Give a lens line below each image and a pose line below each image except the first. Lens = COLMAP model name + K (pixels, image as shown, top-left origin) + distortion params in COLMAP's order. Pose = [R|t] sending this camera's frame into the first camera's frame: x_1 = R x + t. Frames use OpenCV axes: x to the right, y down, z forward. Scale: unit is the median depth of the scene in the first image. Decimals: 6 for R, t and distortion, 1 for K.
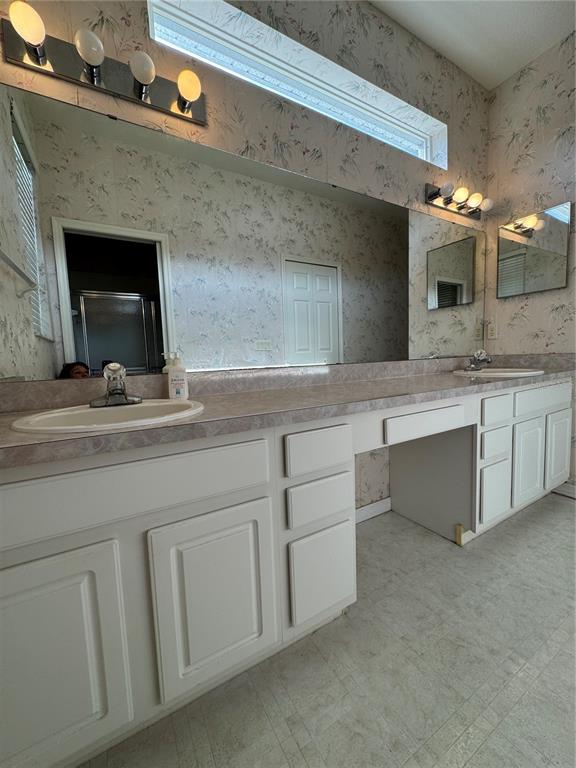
lens RADIAL K [[306.0, 0, 288.0], [0, 306.0, 384.0], [0, 0, 1]] dist [-0.002716, 0.000125]
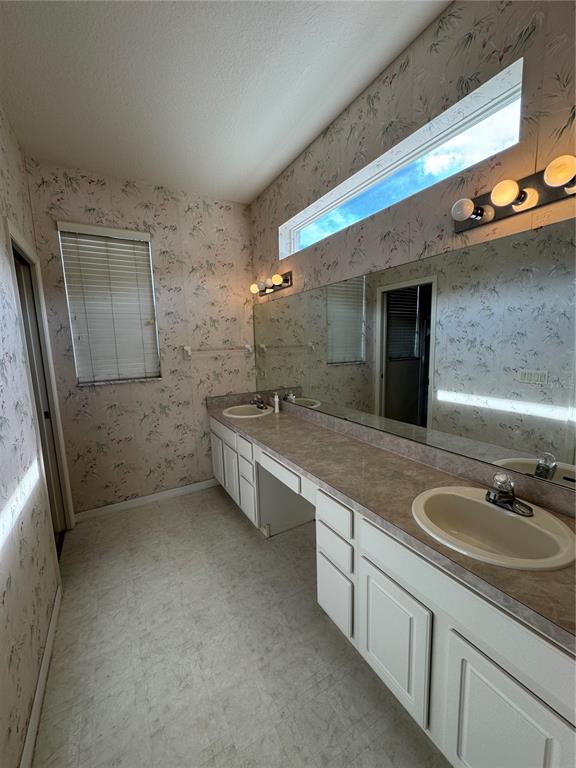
lens RADIAL K [[306.0, 0, 288.0], [0, 306.0, 384.0], [0, 0, 1]] dist [-0.002716, 0.000125]
pose [[0.006532, 0.175321, -0.984490, 1.322327], [-0.063358, 0.982605, 0.174565, -0.396513], [0.997969, 0.061235, 0.017526, 0.700935]]
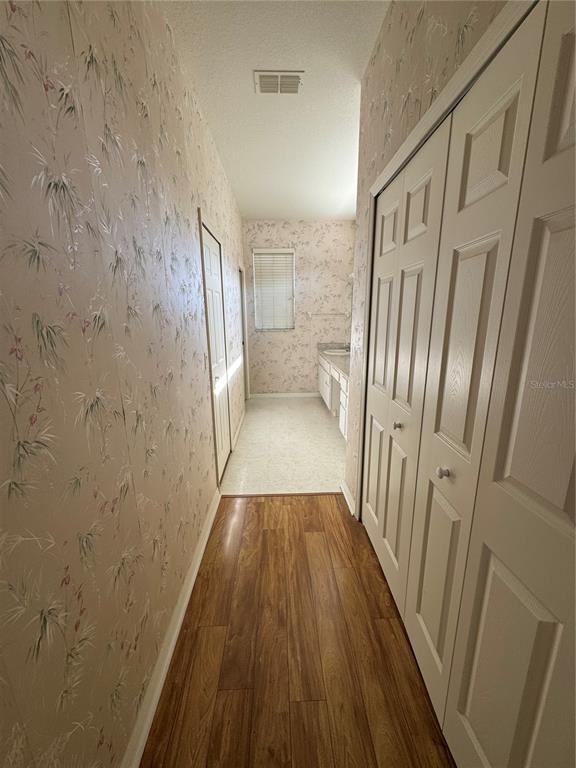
lens RADIAL K [[306.0, 0, 288.0], [0, 306.0, 384.0], [0, 0, 1]] dist [-0.002716, 0.000125]
pose [[-0.469430, 0.236075, -0.850825, 2.364426], [-0.055148, 0.953875, 0.295095, -0.466256], [0.881246, 0.185448, -0.434759, 1.376840]]
